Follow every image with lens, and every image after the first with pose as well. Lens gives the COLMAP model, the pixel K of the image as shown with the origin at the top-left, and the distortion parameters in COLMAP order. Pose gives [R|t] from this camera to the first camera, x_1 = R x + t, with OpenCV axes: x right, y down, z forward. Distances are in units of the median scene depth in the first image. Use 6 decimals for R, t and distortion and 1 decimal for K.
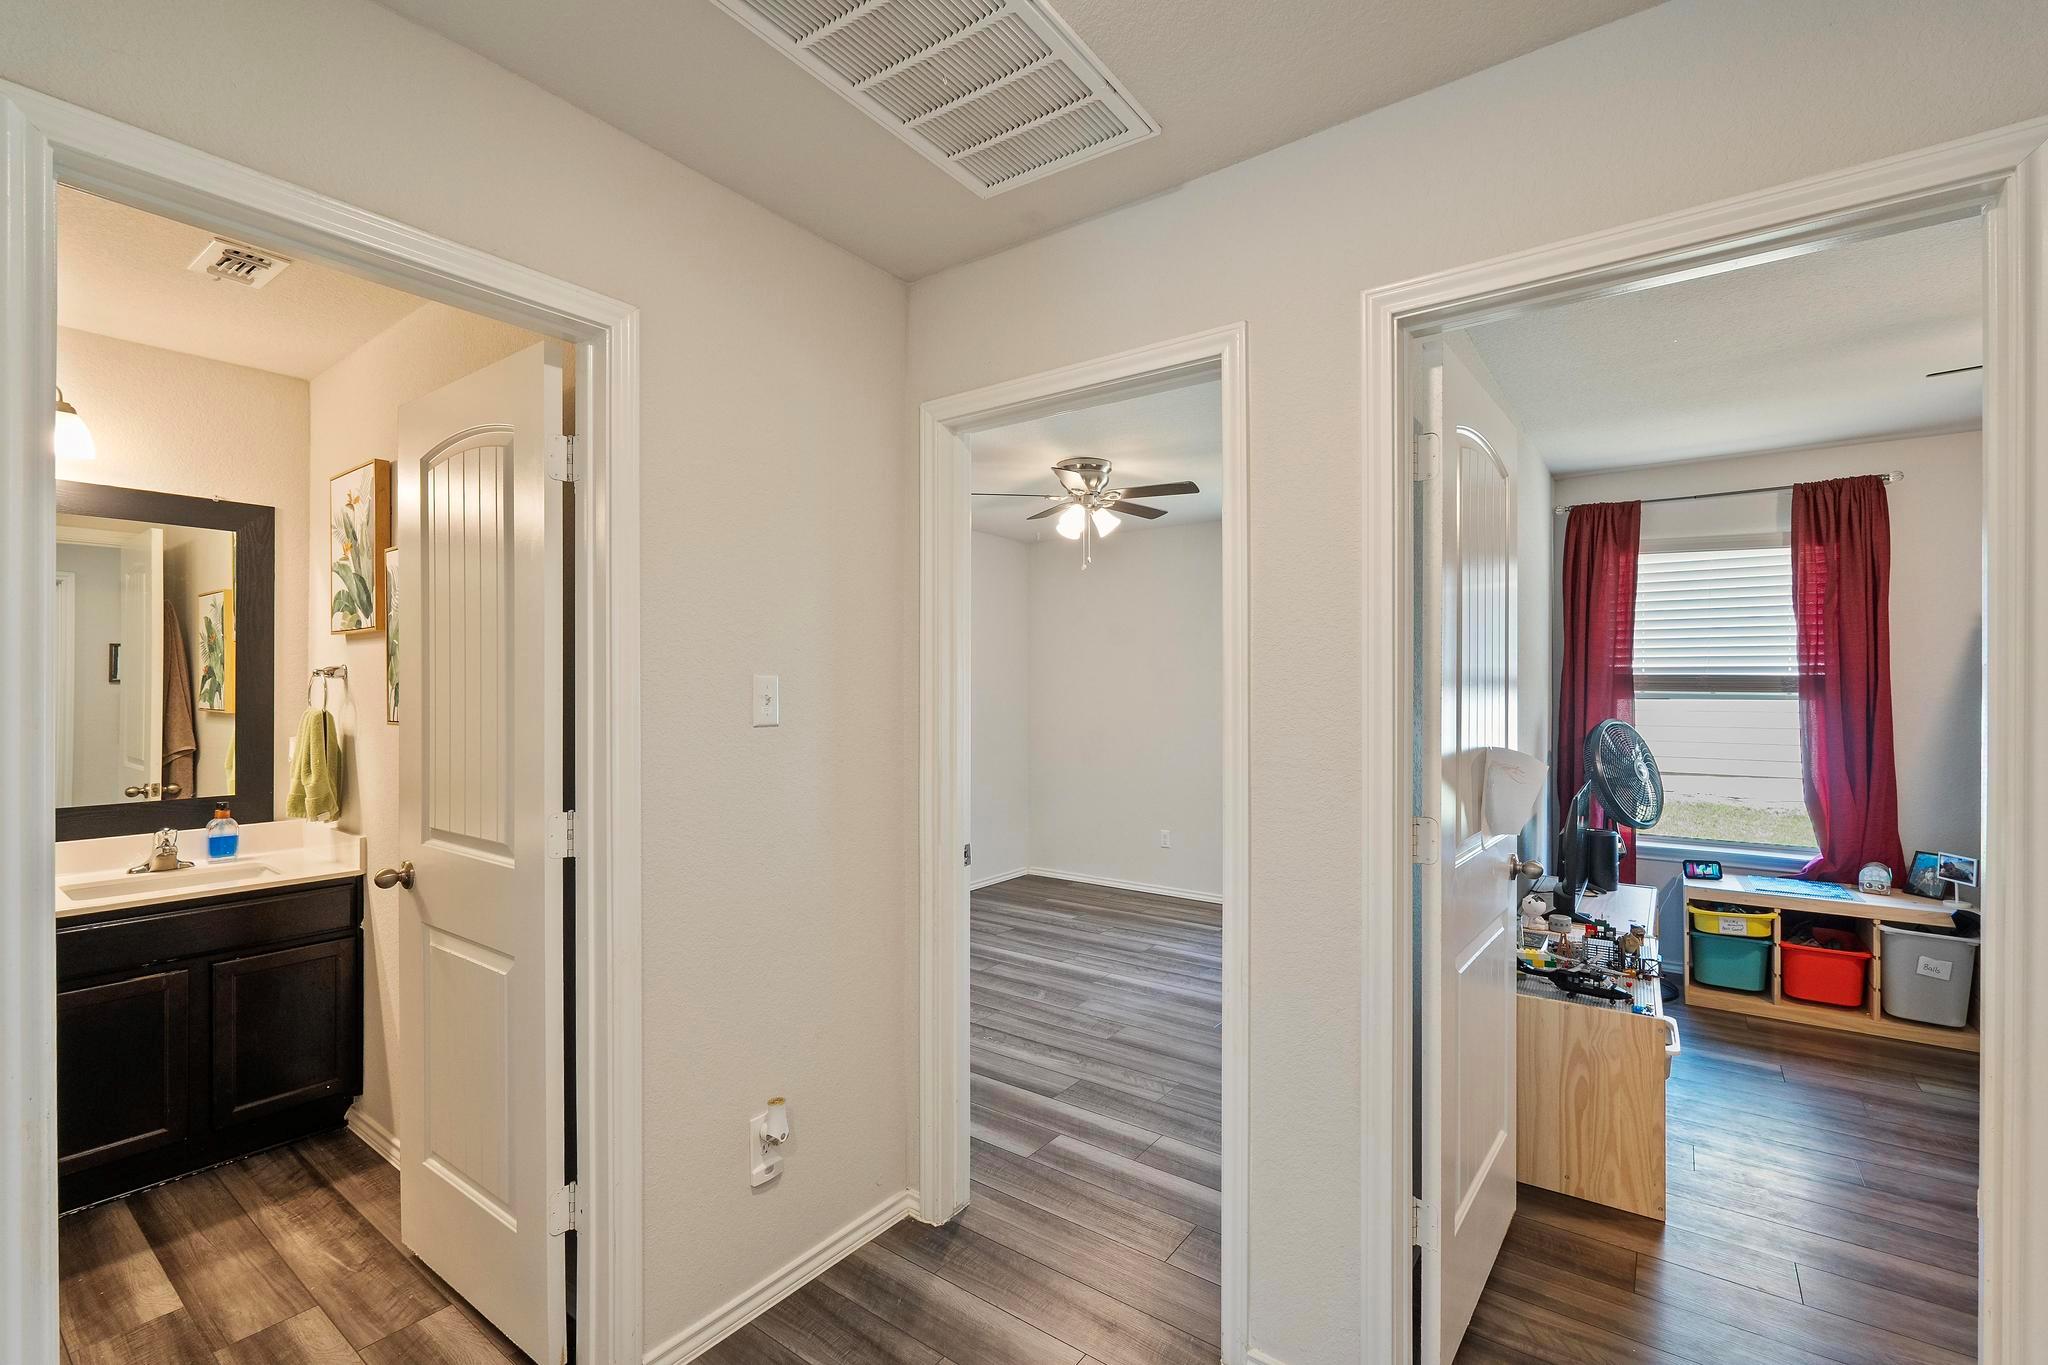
lens RADIAL K [[895.2, 0, 1023.5], [0, 895.2, 684.5], [0, 0, 1]] dist [-0.006946, 0.001575]
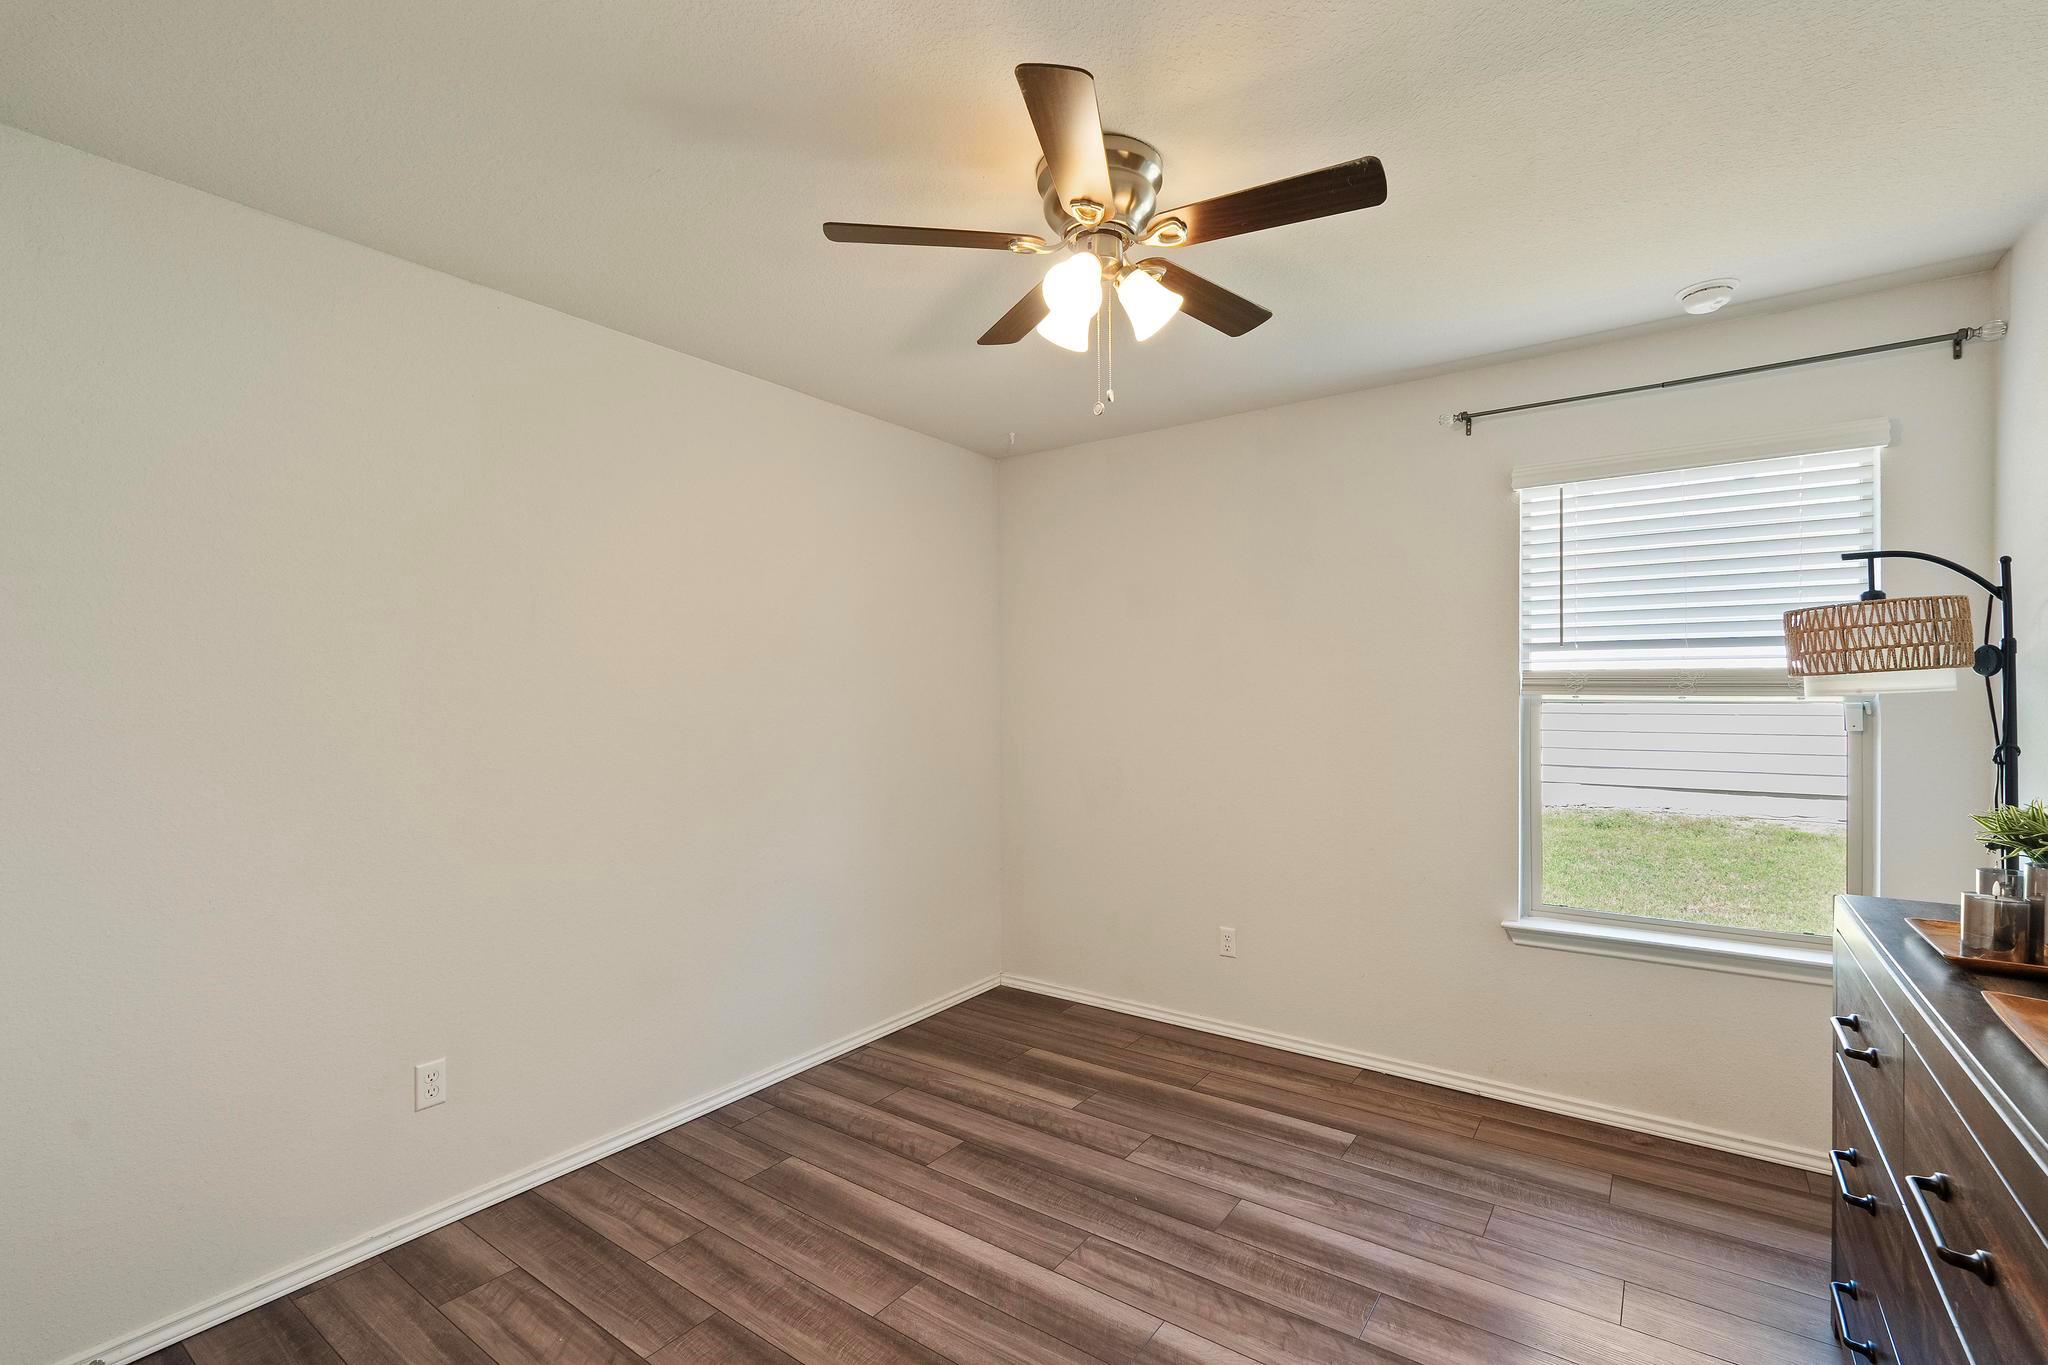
lens RADIAL K [[895.2, 0, 1026.2], [0, 895.2, 689.8], [0, 0, 1]] dist [-0.006946, 0.001575]
pose [[0.999932, -0.004910, 0.010591, 0.024972], [0.004902, 0.999988, 0.000734, 0.005782], [-0.010595, -0.000682, 0.999944, 0.531469]]
